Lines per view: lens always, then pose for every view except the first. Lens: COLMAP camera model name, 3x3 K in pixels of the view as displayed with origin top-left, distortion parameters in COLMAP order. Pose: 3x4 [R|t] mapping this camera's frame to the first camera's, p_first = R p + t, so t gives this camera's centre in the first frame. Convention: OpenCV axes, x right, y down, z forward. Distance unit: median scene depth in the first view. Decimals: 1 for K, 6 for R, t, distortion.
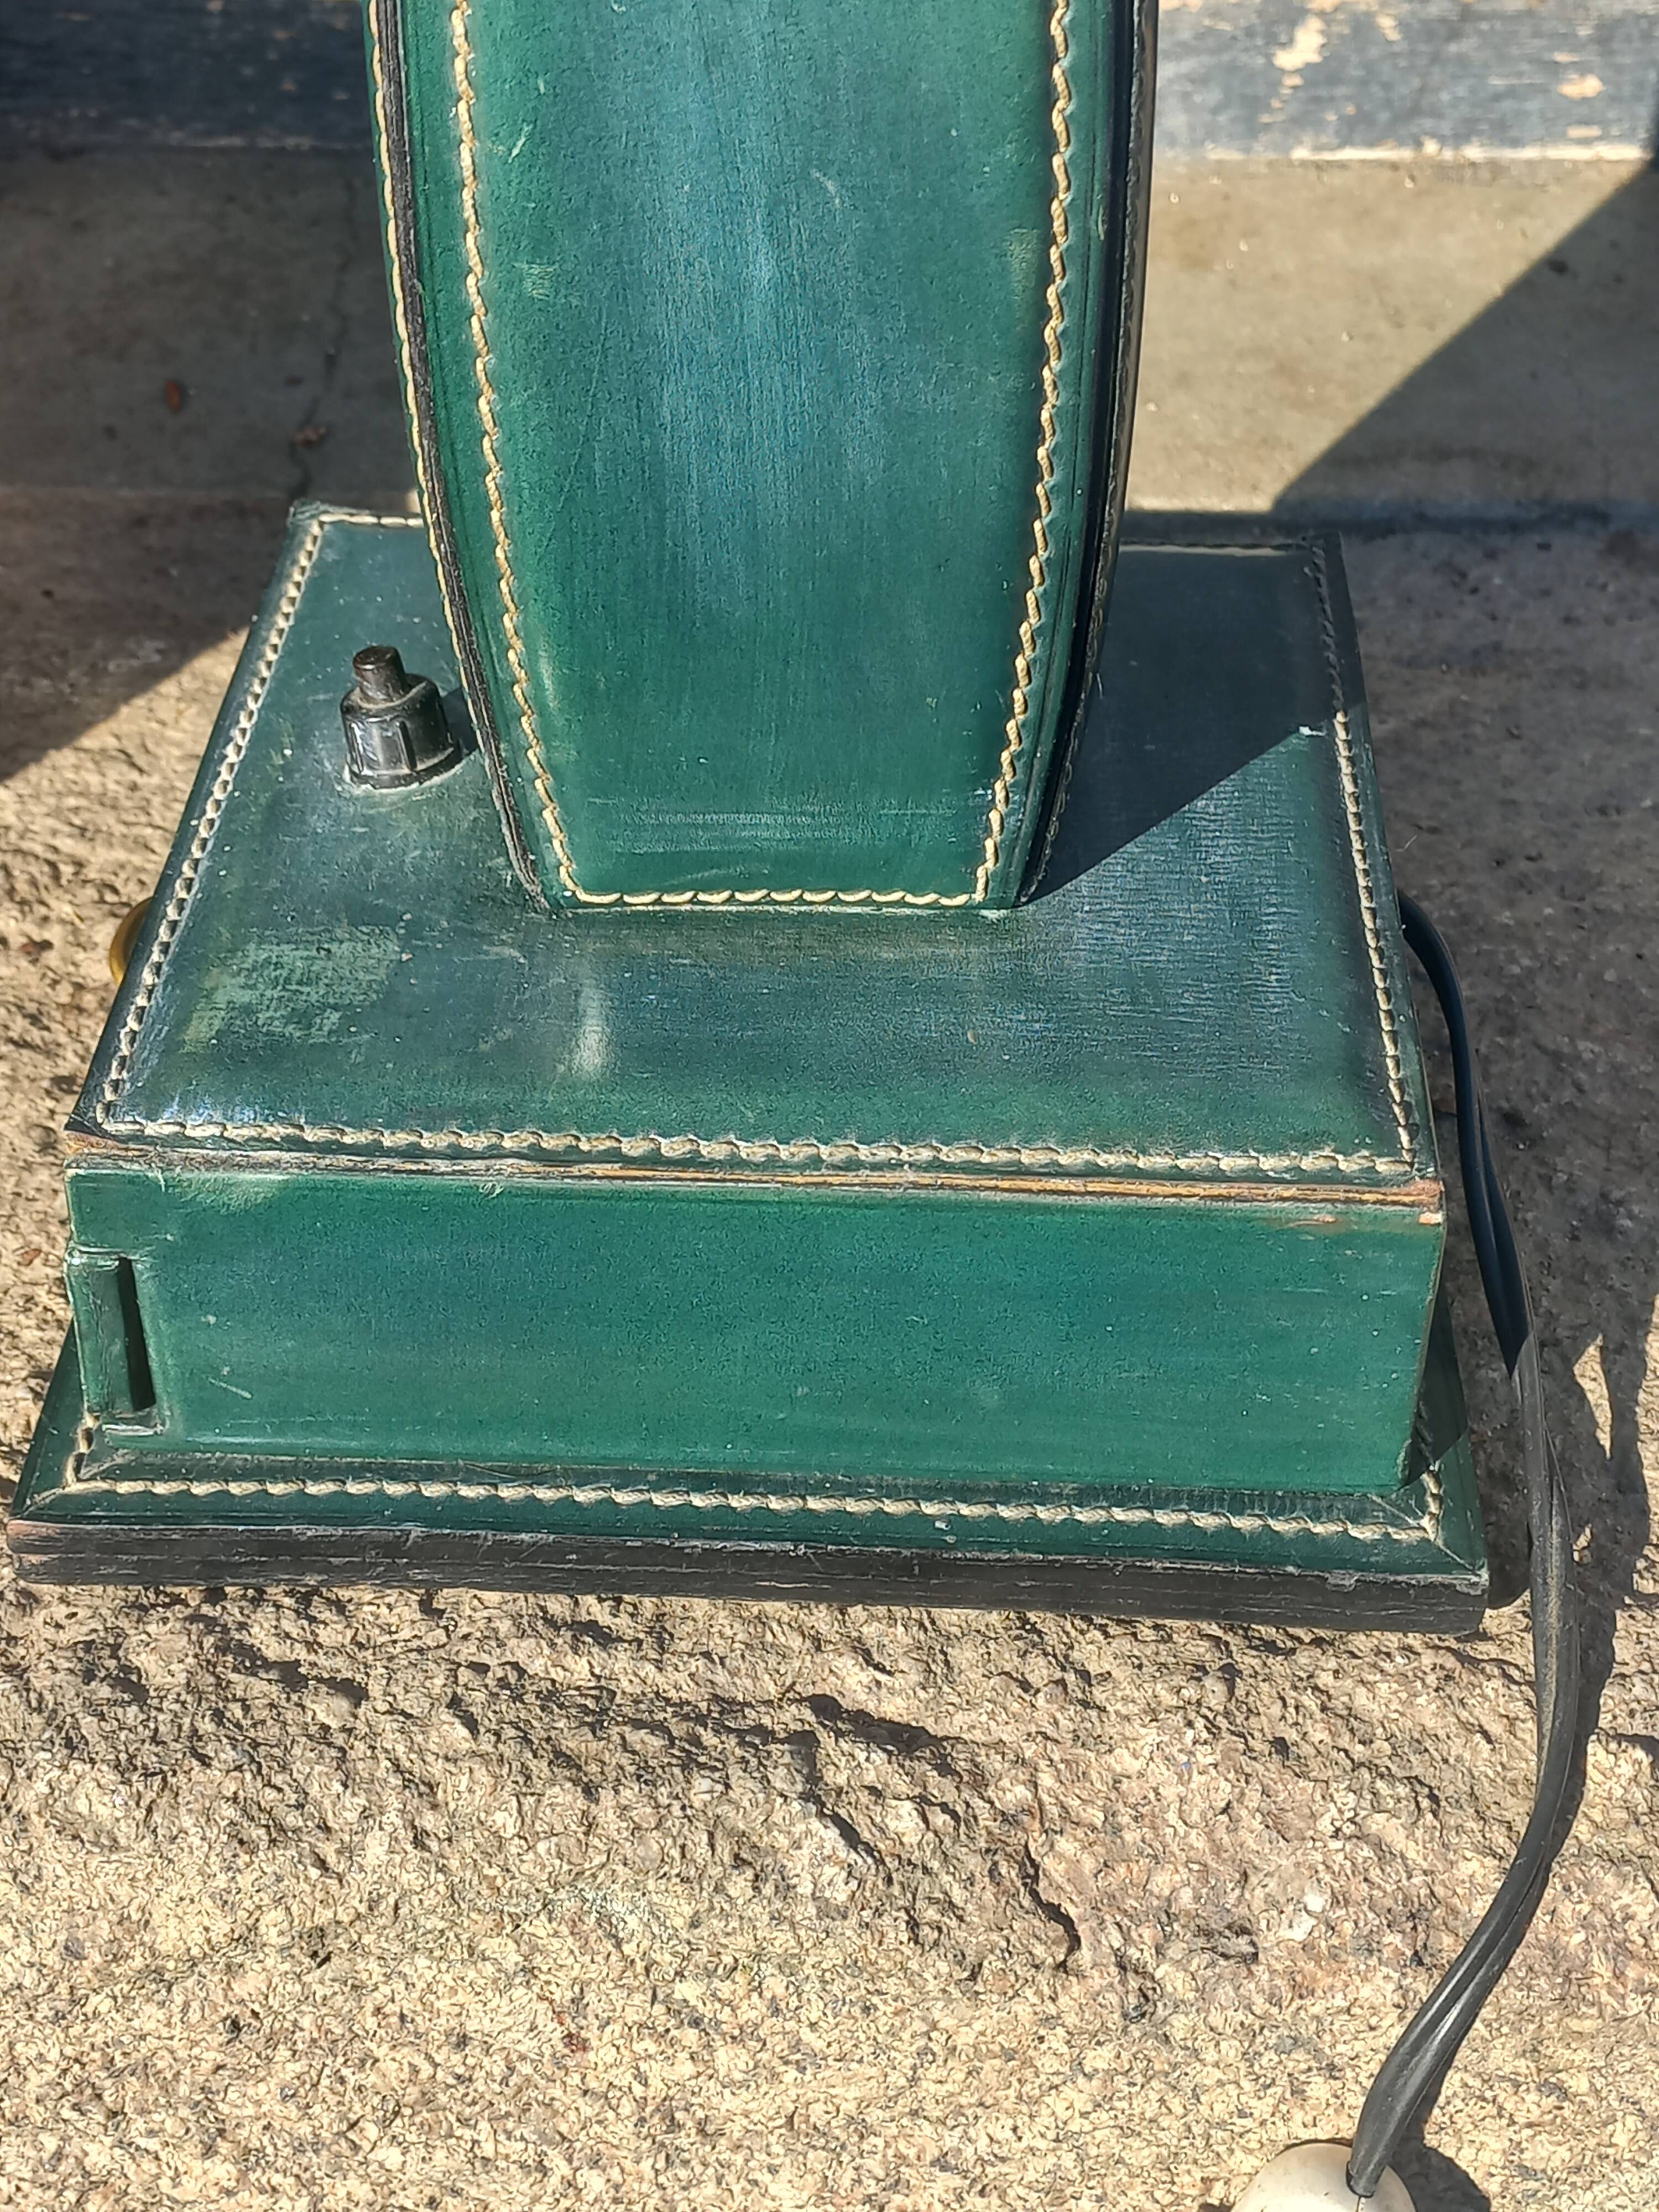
lens RADIAL K [[3219.7, 0, 816.3], [0, 3219.7, 1069.2], [0, 0, 1]] dist [0.105395, -0.134453]
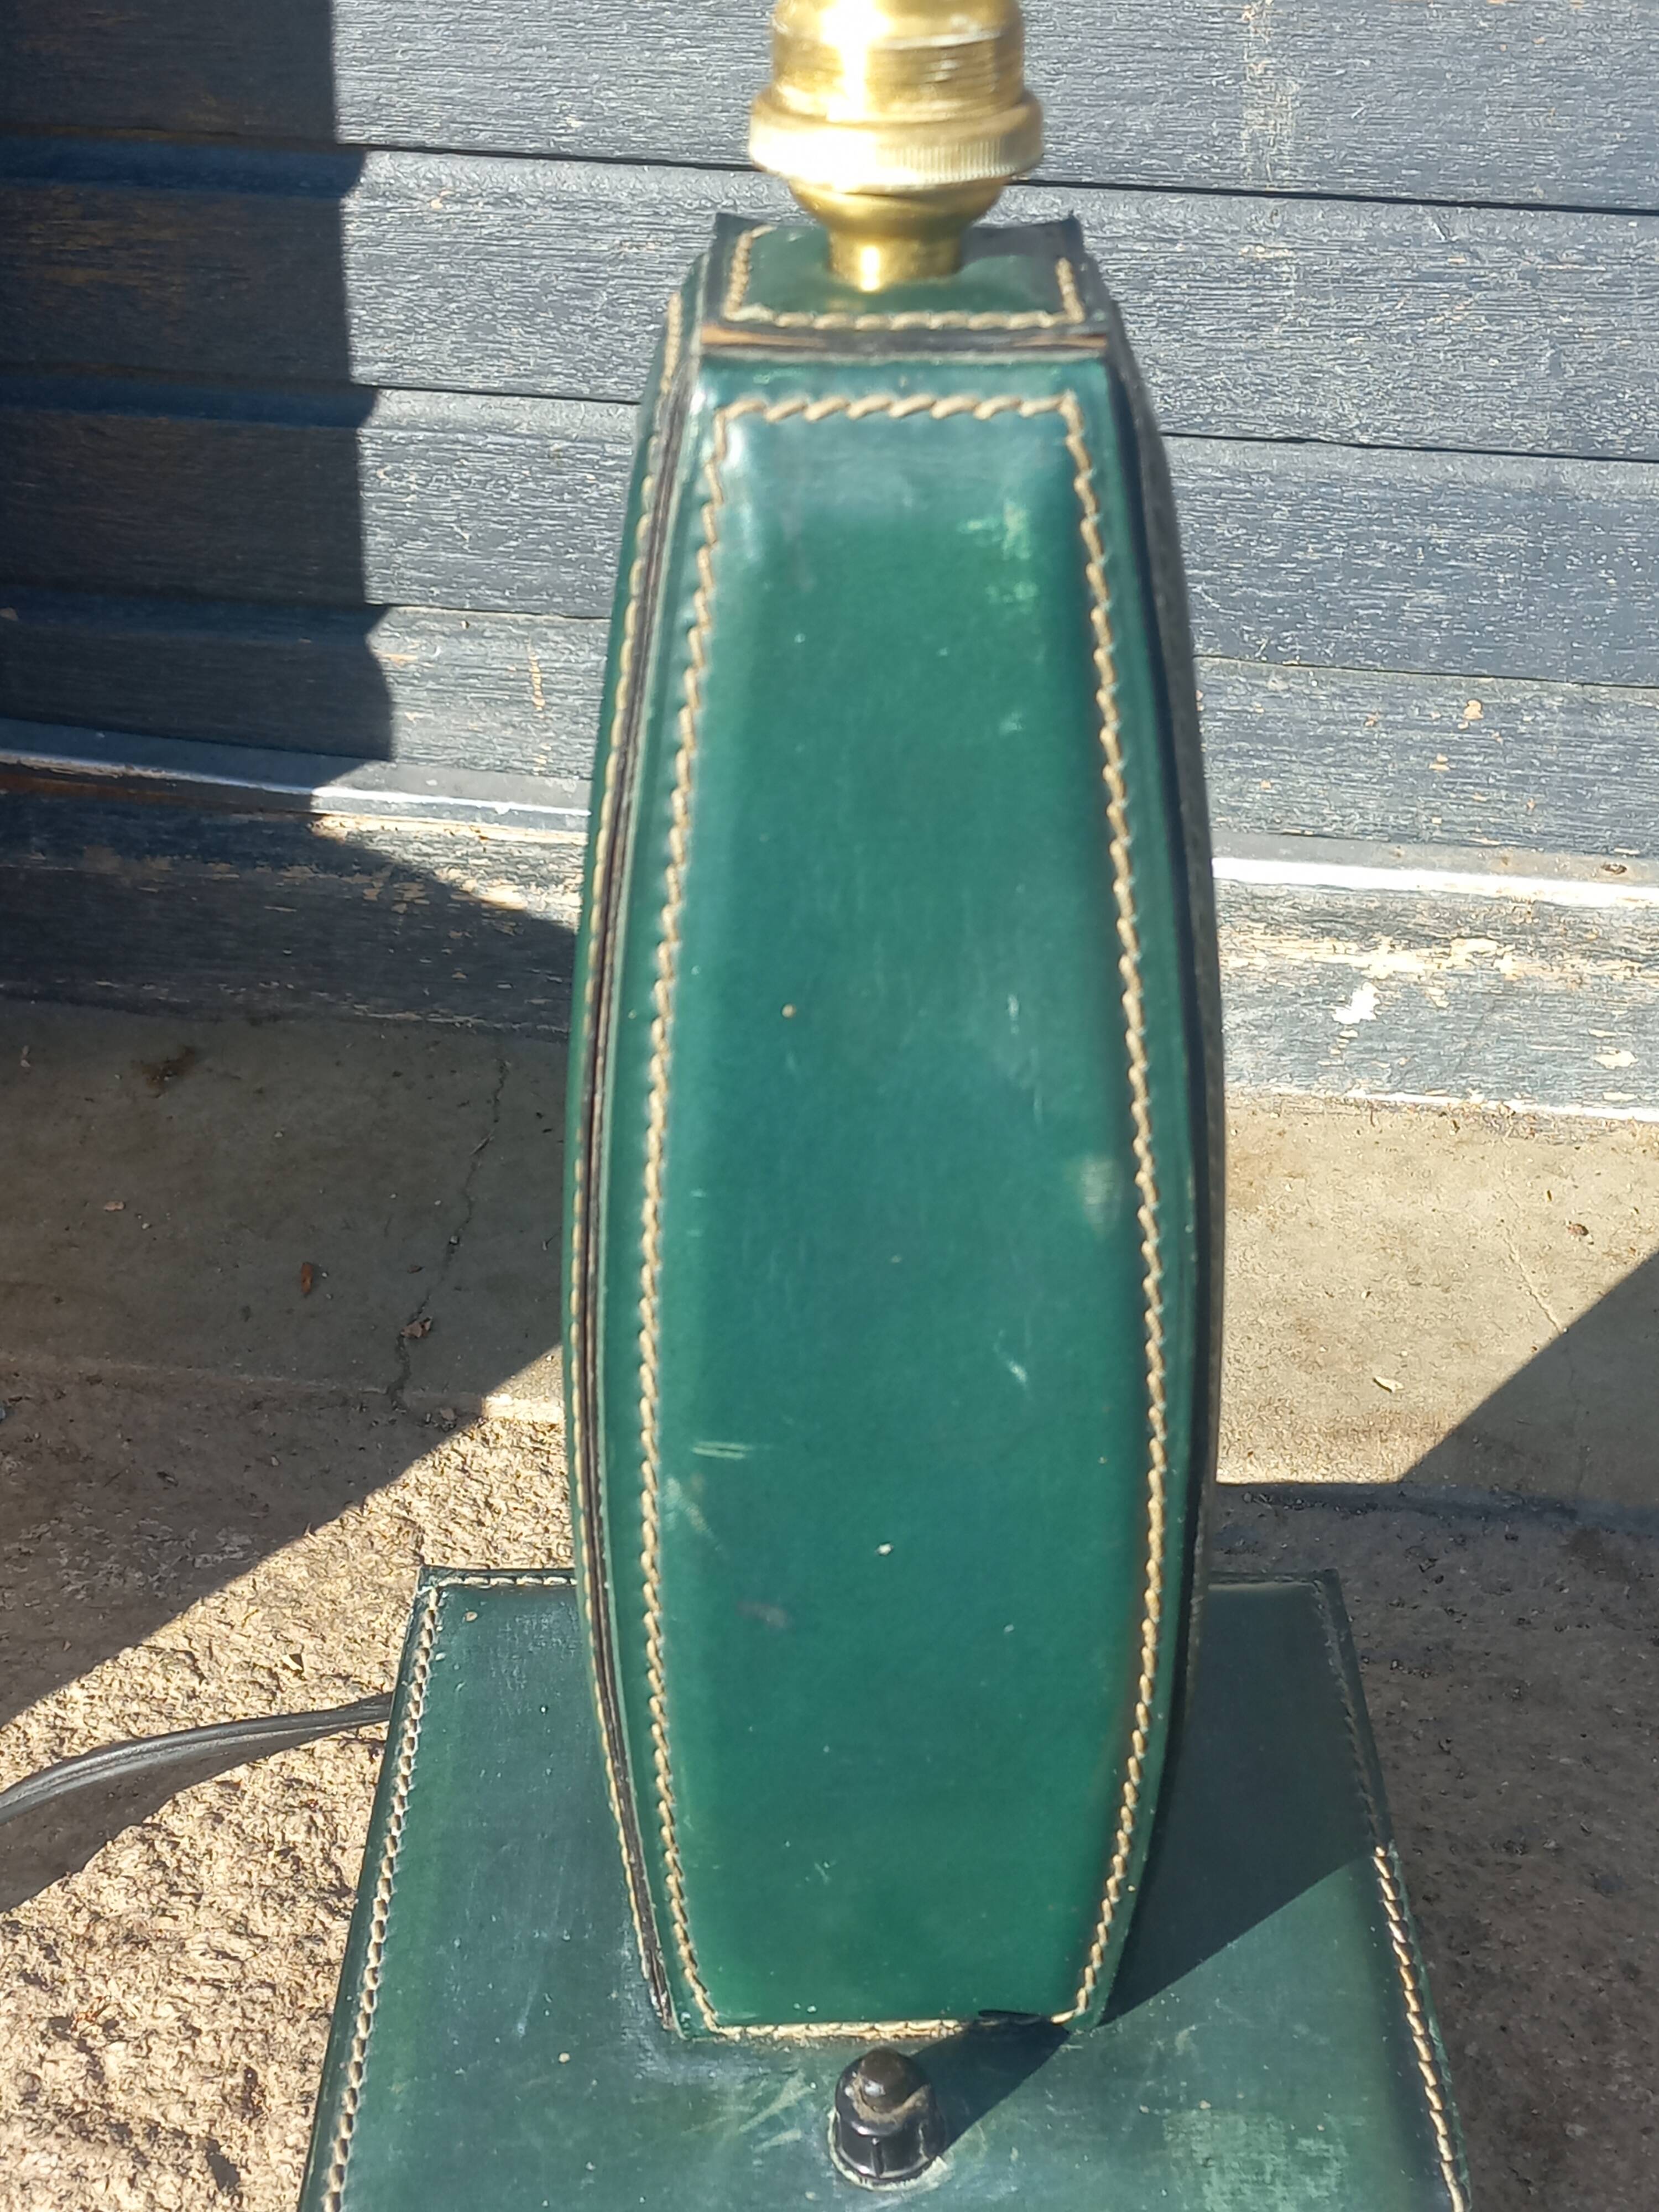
lens RADIAL K [[3172.2, 0, 835.1], [0, 3172.2, 1103.7], [0, 0, 1]] dist [0.106626, -0.134330]
pose [[0.991671, 0.070111, -0.108044, 0.165001], [-0.082431, 0.990040, -0.114133, -0.257350], [0.098966, 0.122088, 0.987573, -0.142739]]
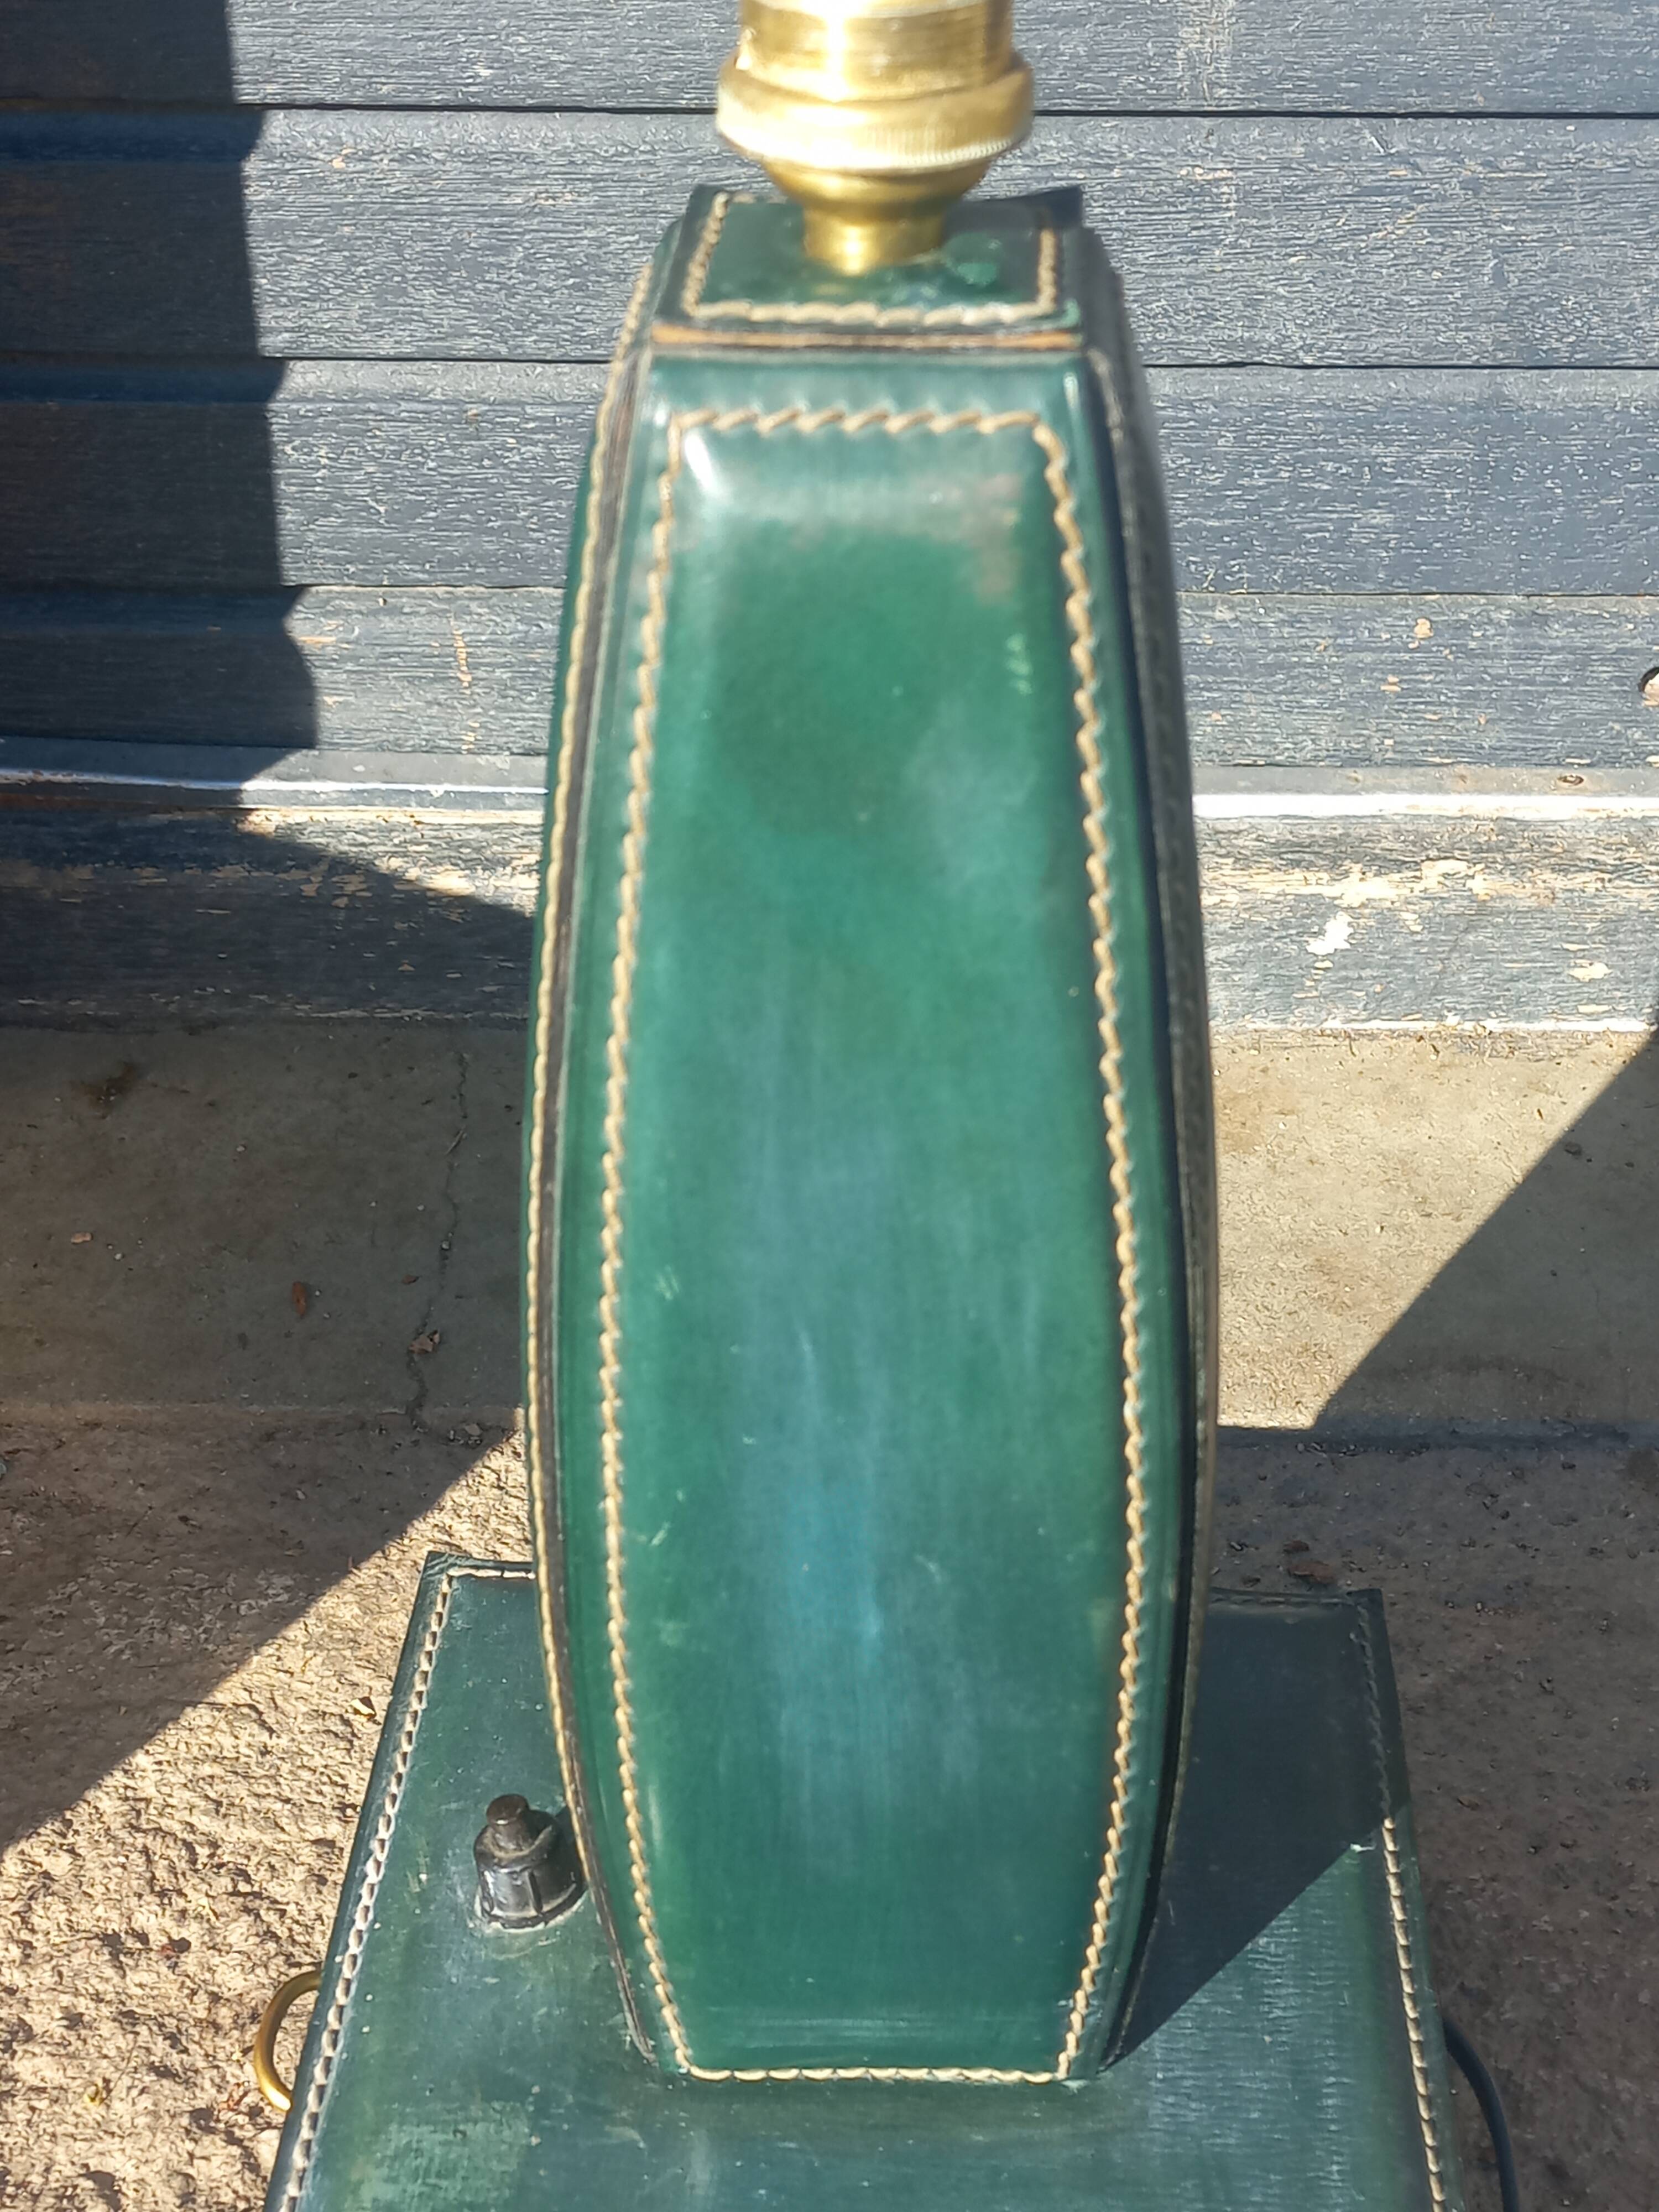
lens RADIAL K [[3143.7, 0, 819.3], [0, 3143.7, 1117.5], [0, 0, 1]] dist [0.100578, -0.149916]
pose [[0.999918, -0.001261, -0.012736, -0.017131], [0.000178, 0.996409, -0.084673, -0.293683], [0.012797, 0.084664, 0.996327, -0.093428]]
